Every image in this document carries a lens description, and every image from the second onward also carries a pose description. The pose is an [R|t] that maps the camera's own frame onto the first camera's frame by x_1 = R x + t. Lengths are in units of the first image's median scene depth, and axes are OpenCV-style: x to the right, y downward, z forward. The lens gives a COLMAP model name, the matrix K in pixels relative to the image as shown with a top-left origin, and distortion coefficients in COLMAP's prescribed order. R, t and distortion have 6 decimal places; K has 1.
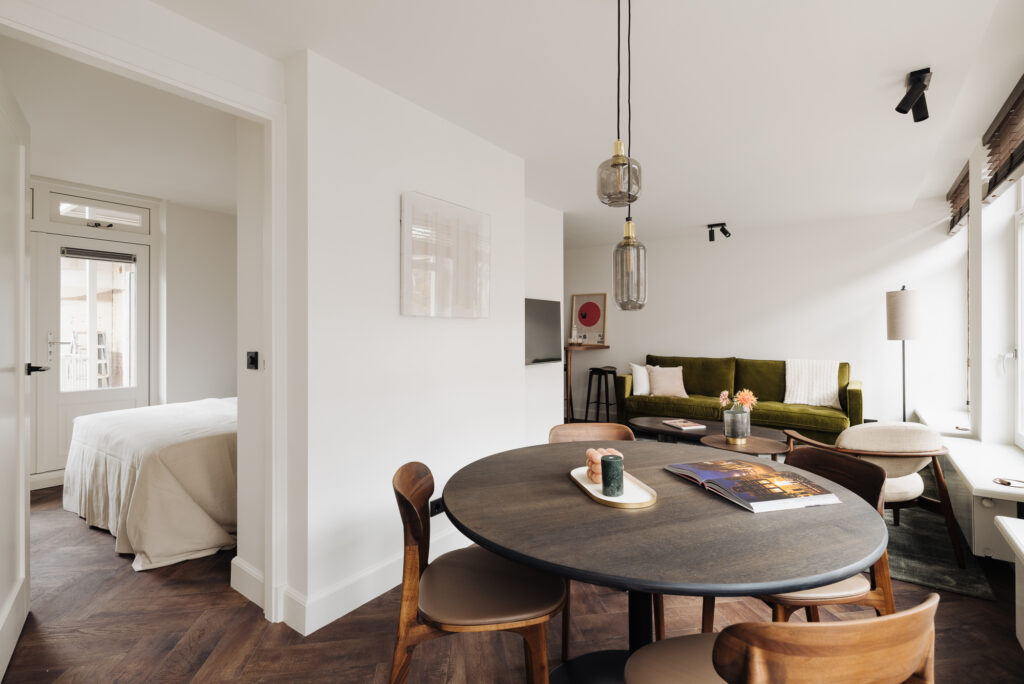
lens RADIAL K [[476.1, 0, 511.9], [0, 476.1, 332.8], [0, 0, 1]] dist [0.001525, -0.000456]
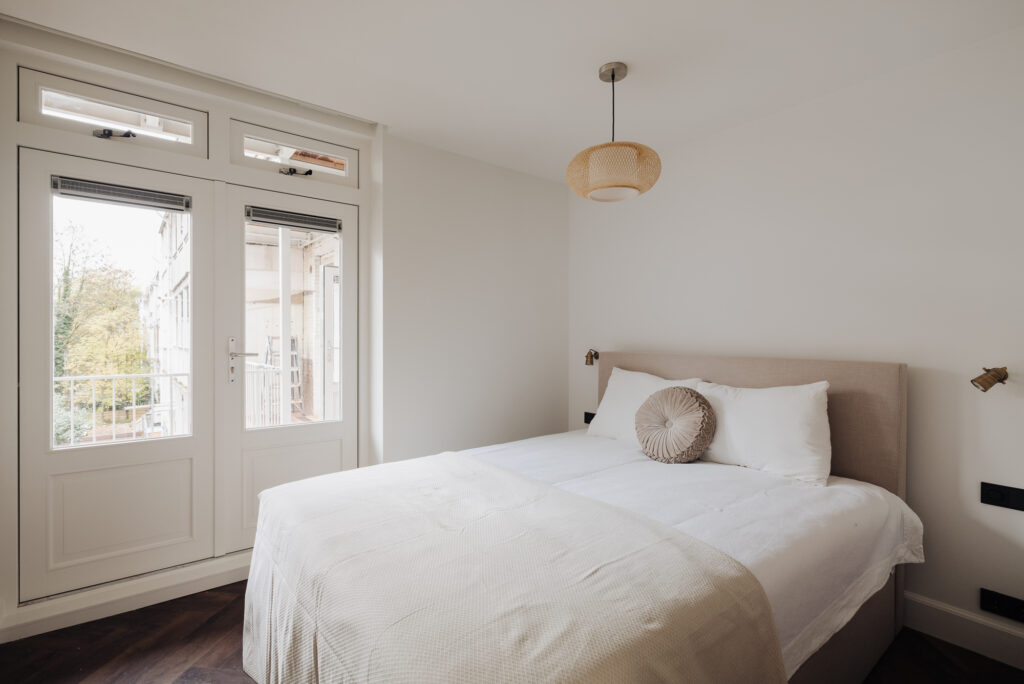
lens RADIAL K [[476.1, 0, 514.2], [0, 476.1, 340.7], [0, 0, 1]] dist [0.001525, -0.000456]
pose [[0.962869, 0.001886, -0.269964, -0.321378], [-0.000200, 0.999980, 0.006270, -0.000731], [0.269970, -0.005983, 0.962850, 0.362823]]
